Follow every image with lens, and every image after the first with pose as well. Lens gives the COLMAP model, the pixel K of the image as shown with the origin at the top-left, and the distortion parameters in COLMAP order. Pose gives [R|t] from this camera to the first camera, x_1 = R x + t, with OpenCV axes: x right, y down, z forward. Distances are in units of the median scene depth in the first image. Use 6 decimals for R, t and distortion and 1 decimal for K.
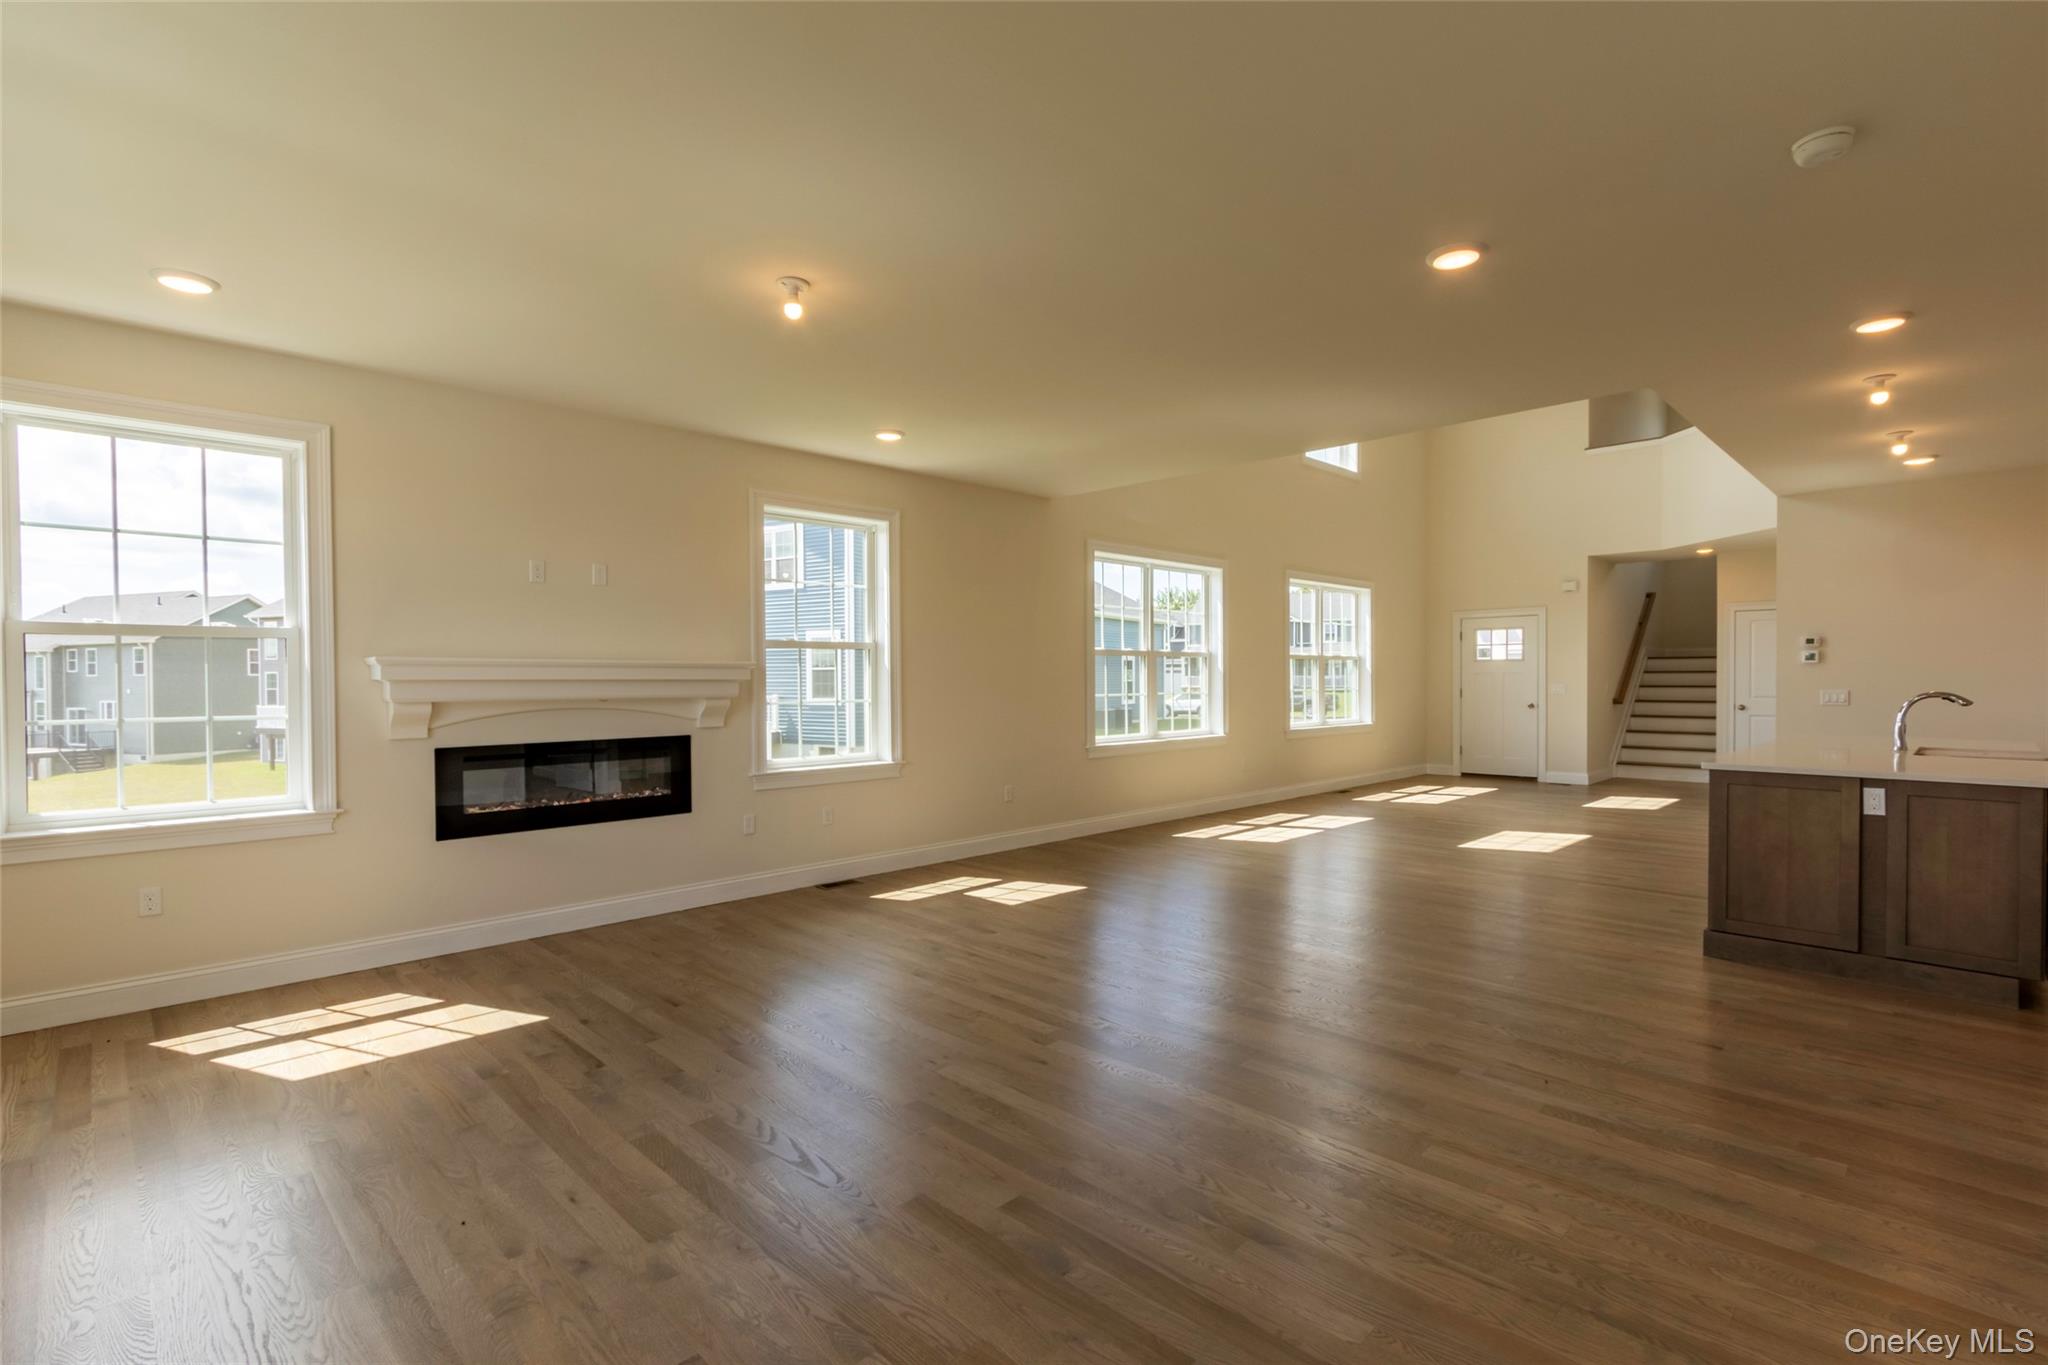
lens RADIAL K [[942.7, 0, 1022.8], [0, 942.7, 688.7], [0, 0, 1]] dist [0.003281, 0.000295]
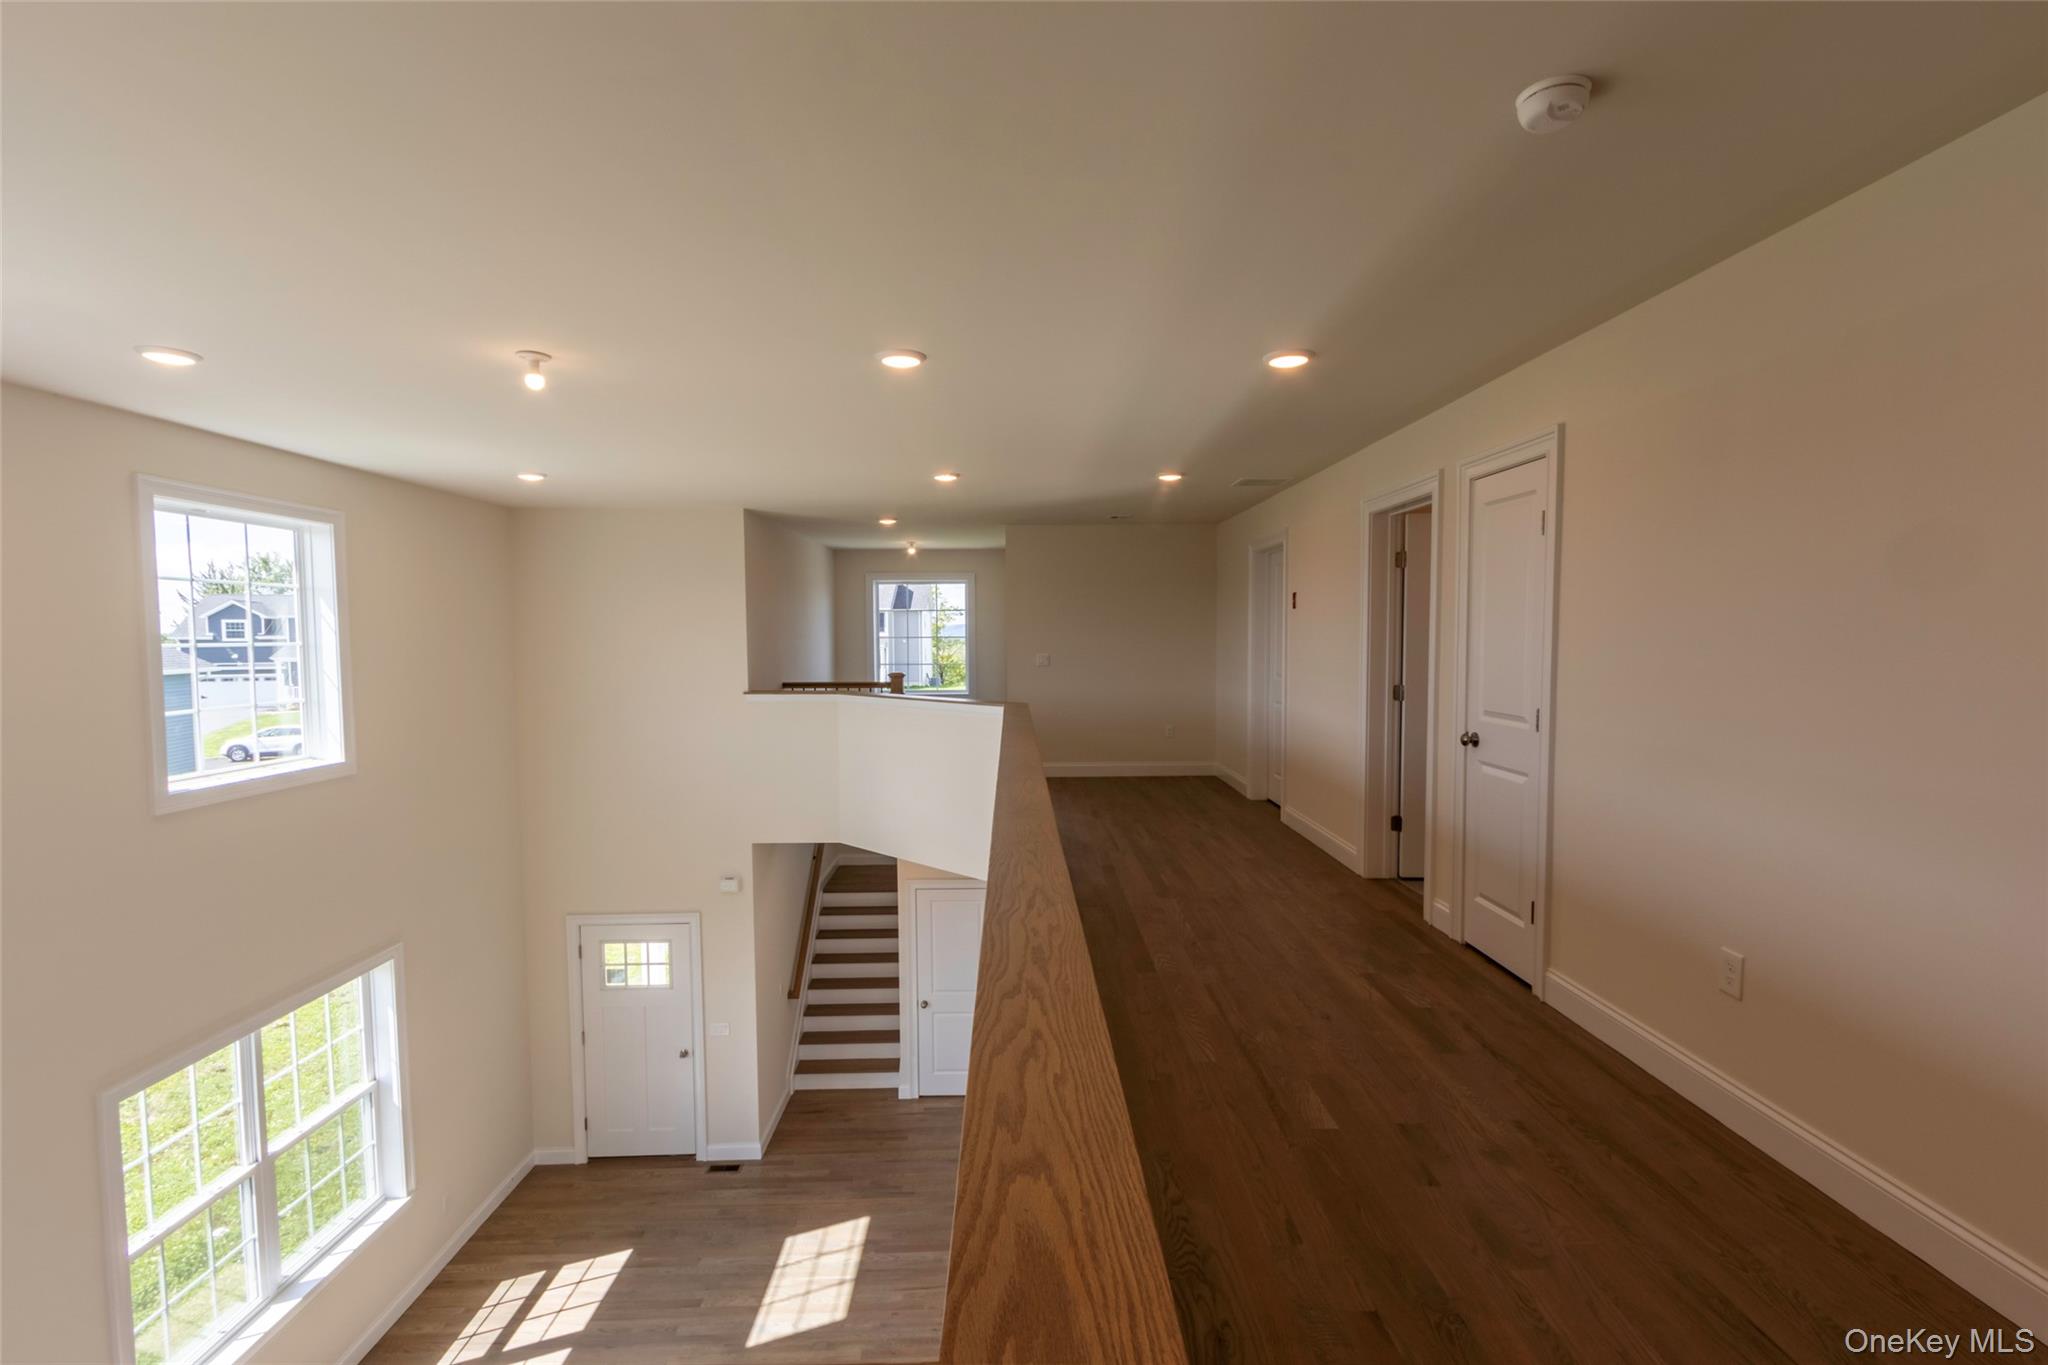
lens RADIAL K [[942.7, 0, 1025.4], [0, 942.7, 687.6], [0, 0, 1]] dist [0.003281, 0.000295]
pose [[0.688075, -0.043956, 0.724307, 0.220987], [0.012931, 0.998748, 0.048327, -0.271445], [-0.725525, -0.023886, 0.687782, 0.349338]]
